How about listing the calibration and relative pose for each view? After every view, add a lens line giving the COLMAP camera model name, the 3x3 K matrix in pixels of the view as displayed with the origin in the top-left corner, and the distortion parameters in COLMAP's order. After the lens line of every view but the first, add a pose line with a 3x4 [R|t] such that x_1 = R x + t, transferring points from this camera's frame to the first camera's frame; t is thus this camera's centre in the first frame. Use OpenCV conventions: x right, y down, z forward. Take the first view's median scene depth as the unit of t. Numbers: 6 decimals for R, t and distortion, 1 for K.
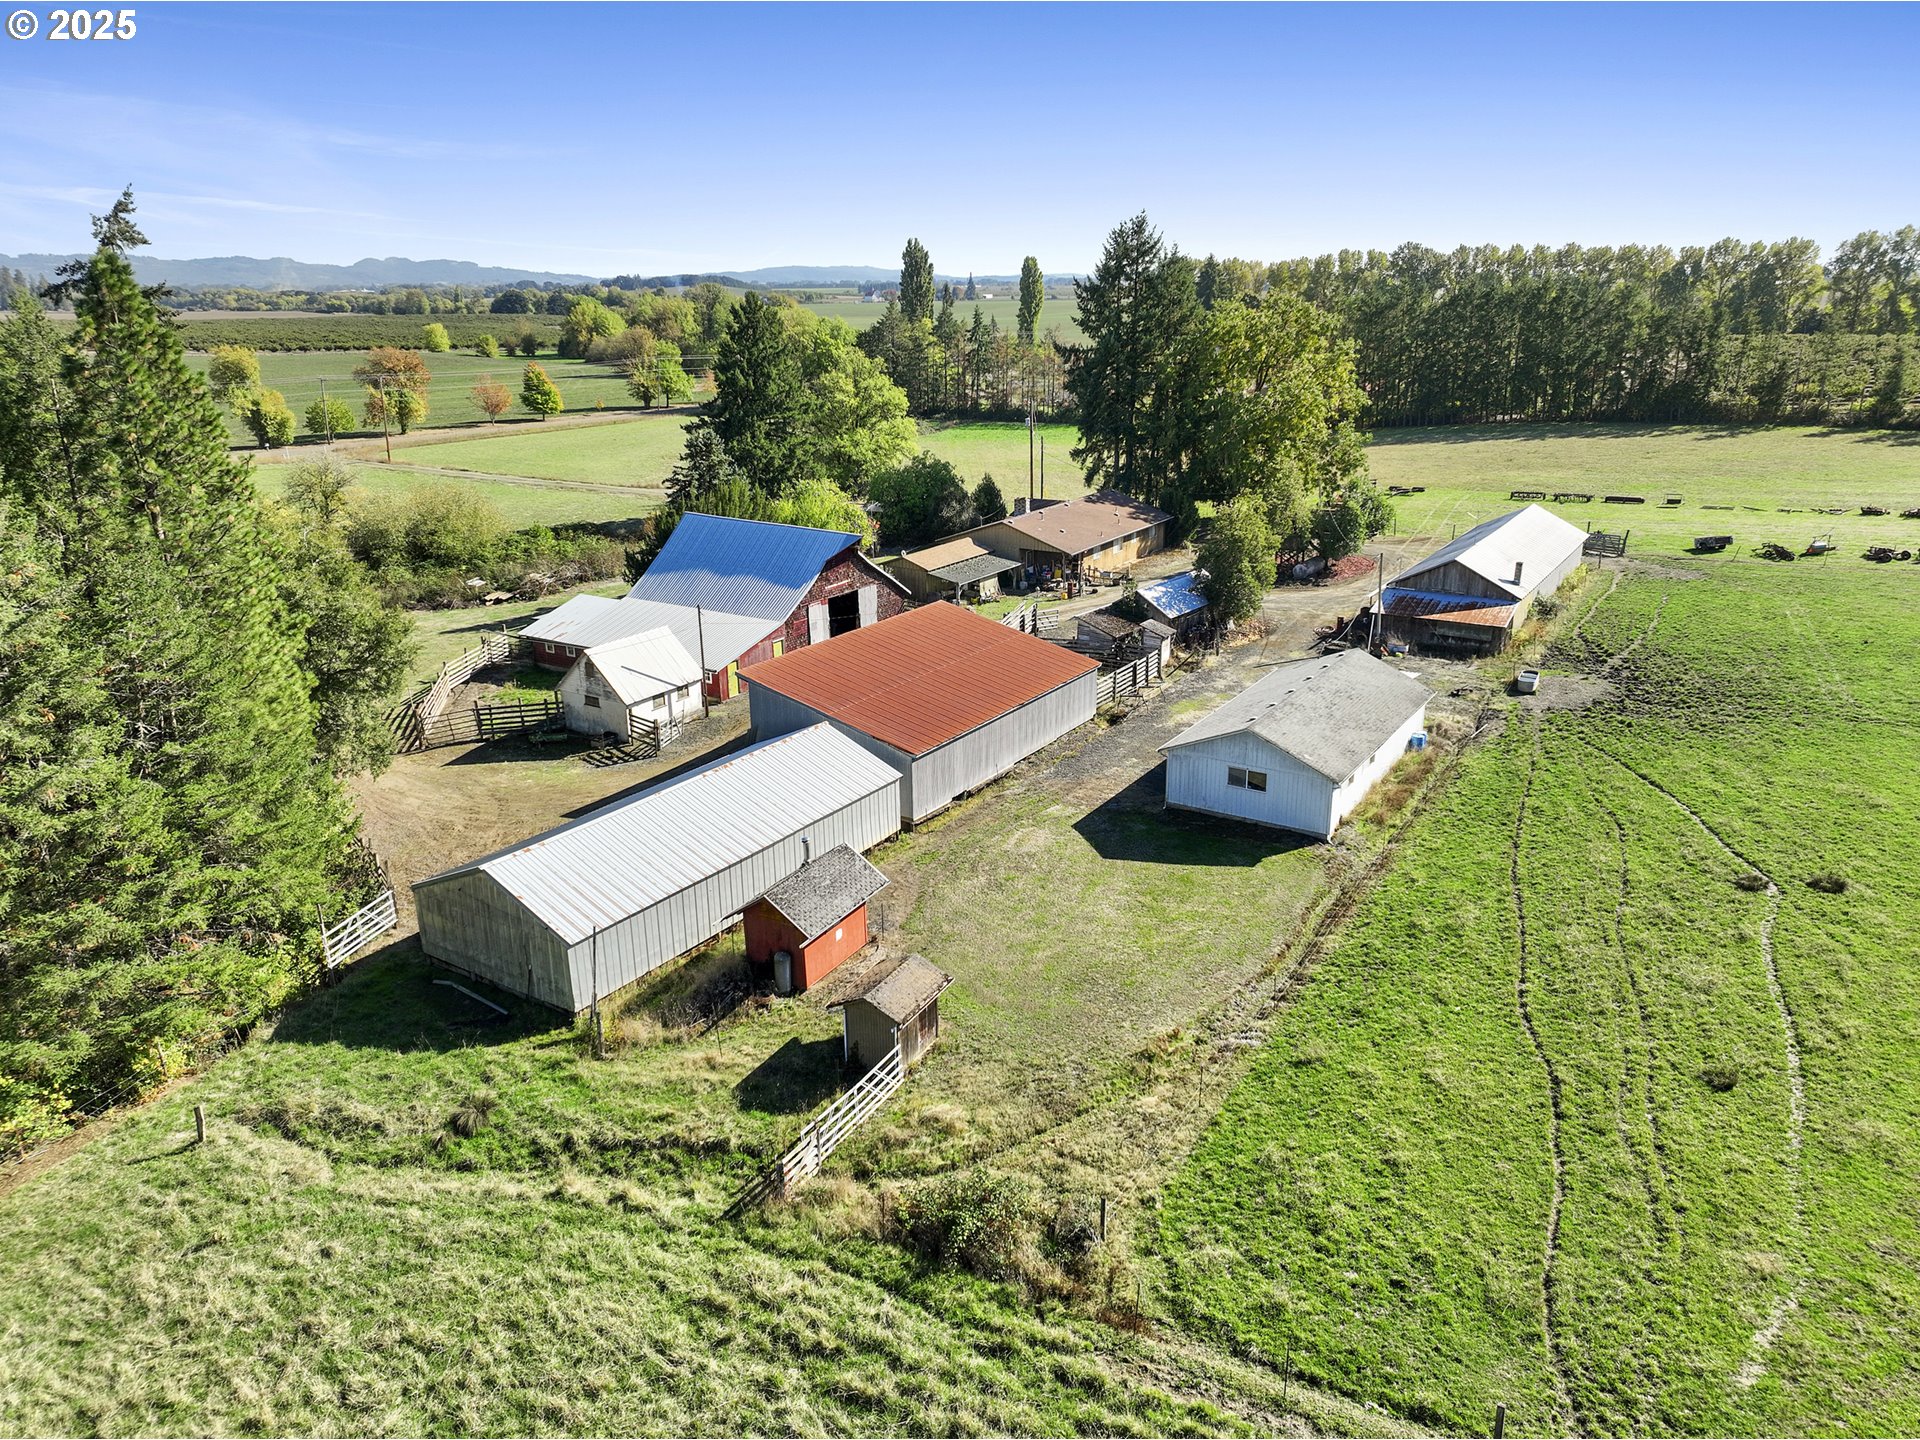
lens RADIAL K [[1345.2, 0, 965.1], [0, 1345.2, 719.3], [0, 0, 1]] dist [-0.003124, 0.018299]
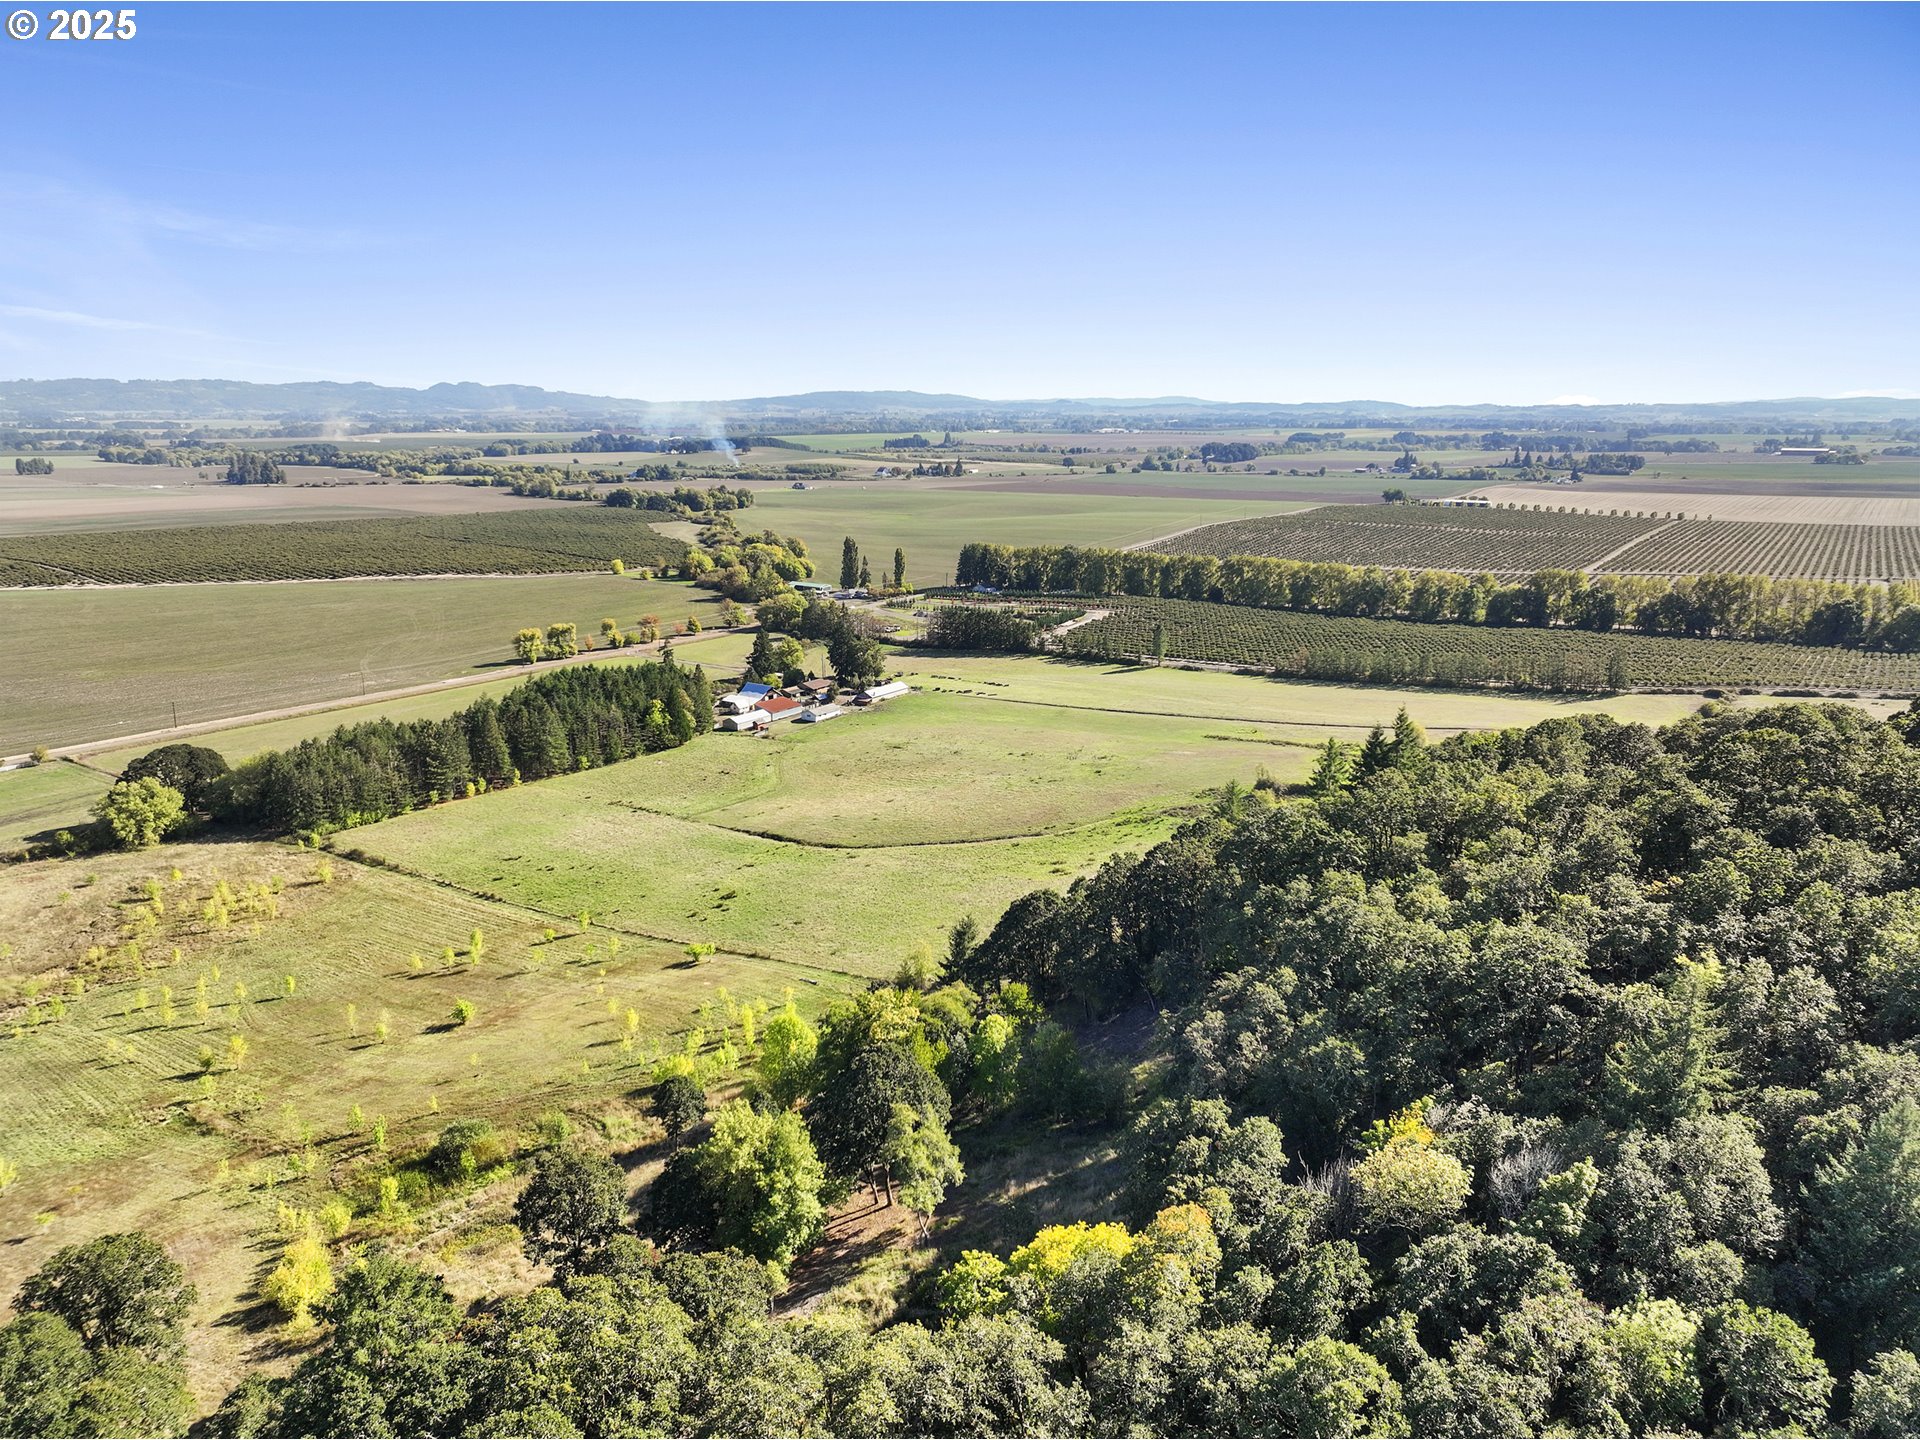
lens RADIAL K [[1345.2, 0, 965.1], [0, 1345.2, 719.3], [0, 0, 1]] dist [-0.003124, 0.018299]
pose [[0.999471, 0.017156, -0.027638, 0.829500], [-0.019351, 0.996508, -0.081224, 0.430221], [0.026148, 0.081716, 0.996313, -4.391508]]
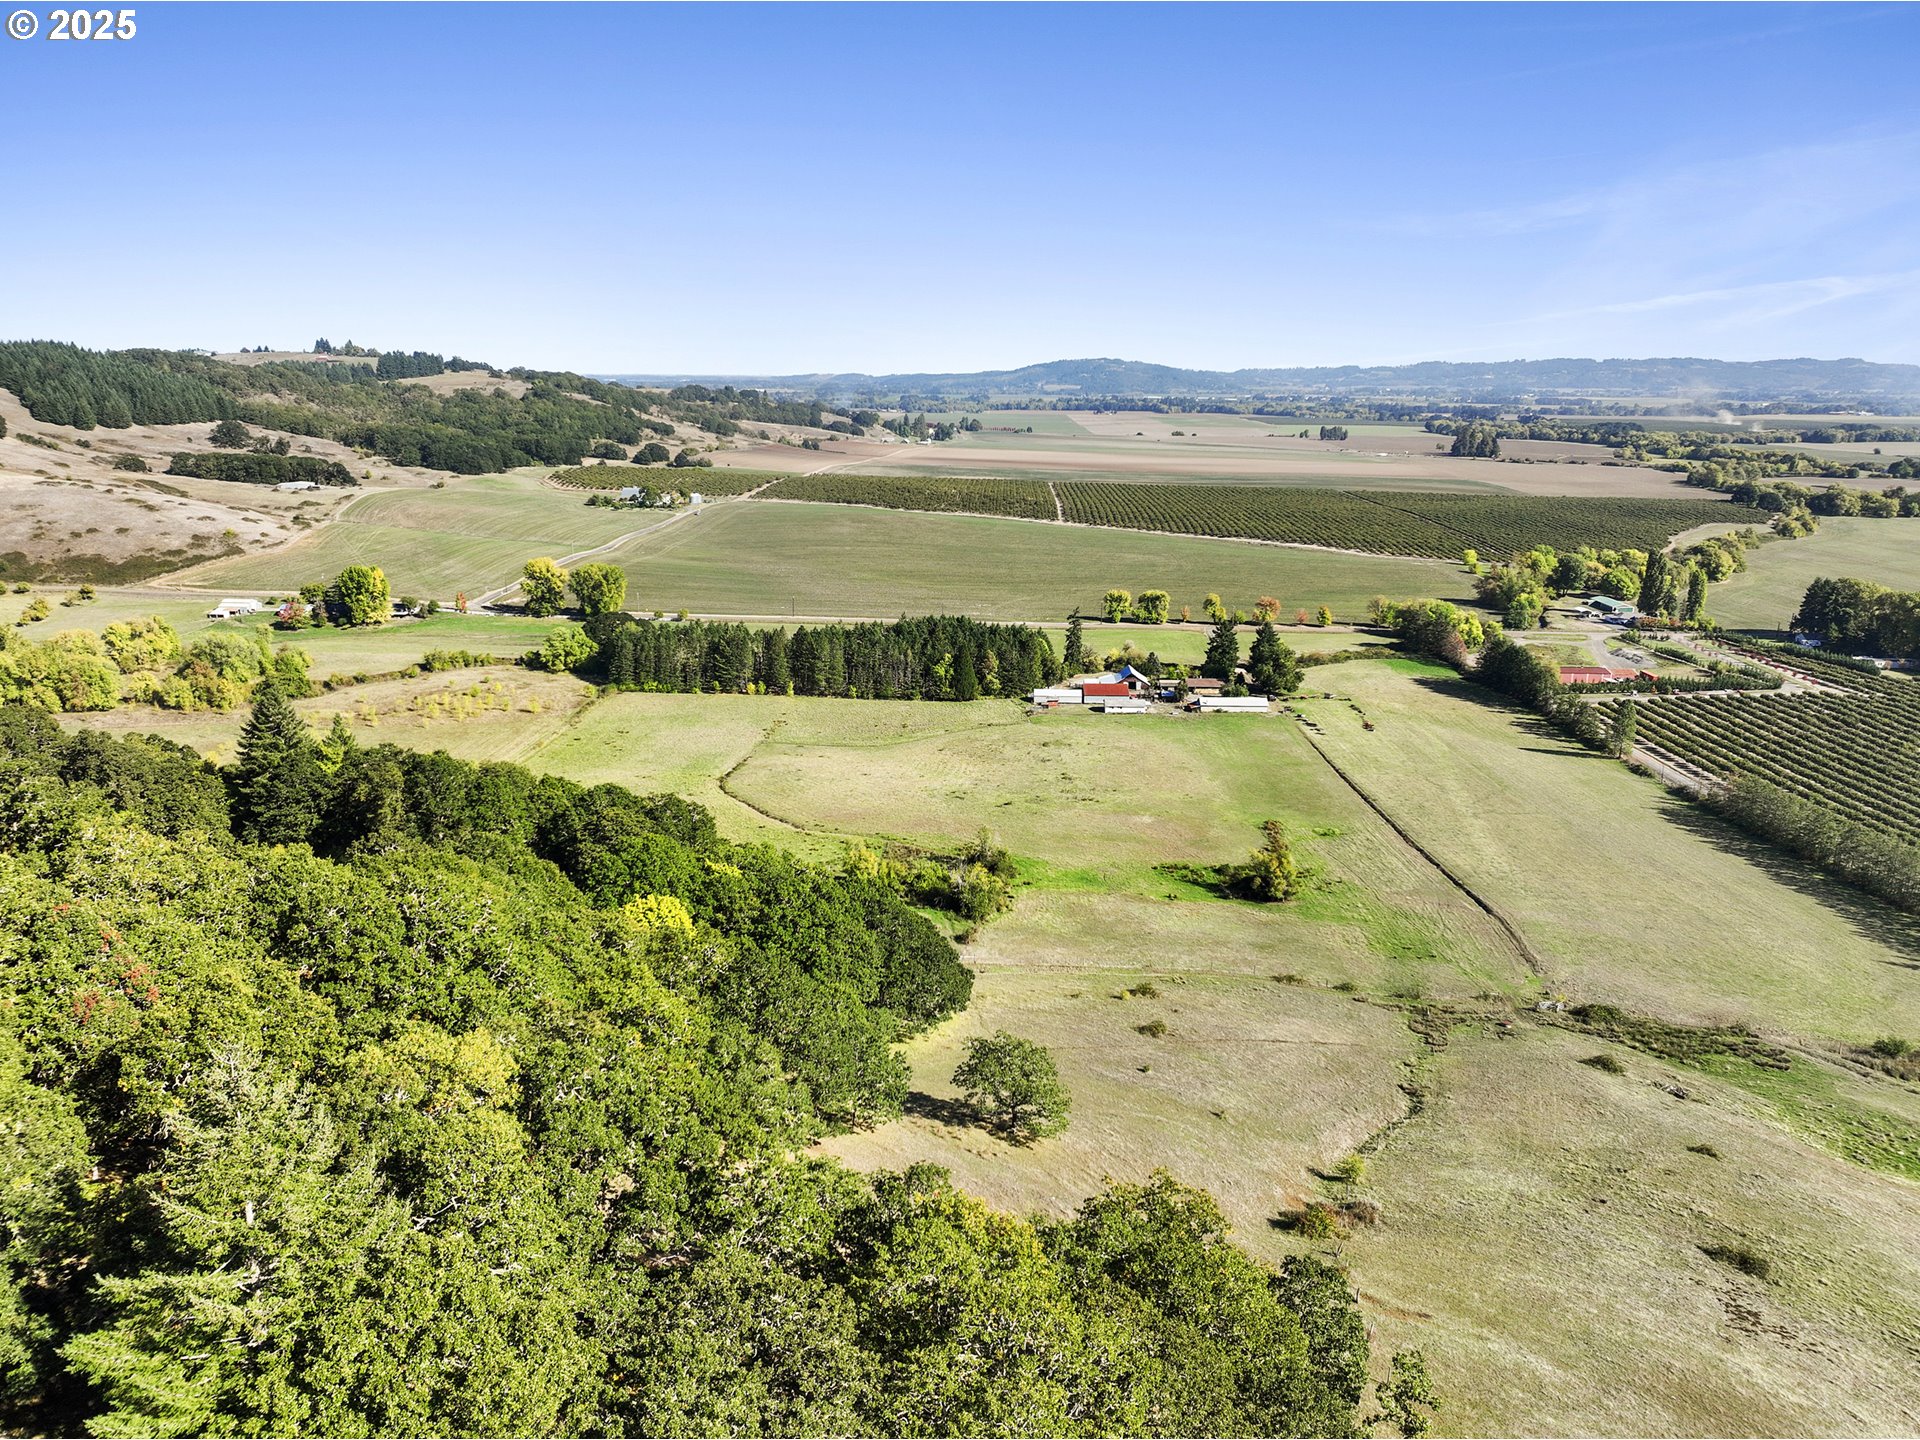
lens RADIAL K [[1345.2, 0, 965.1], [0, 1345.2, 719.3], [0, 0, 1]] dist [-0.003124, 0.018299]
pose [[0.516892, 0.226126, -0.825645, 3.797089], [-0.276078, 0.956982, 0.089258, -0.216028], [0.810311, 0.181805, 0.557084, -2.492226]]
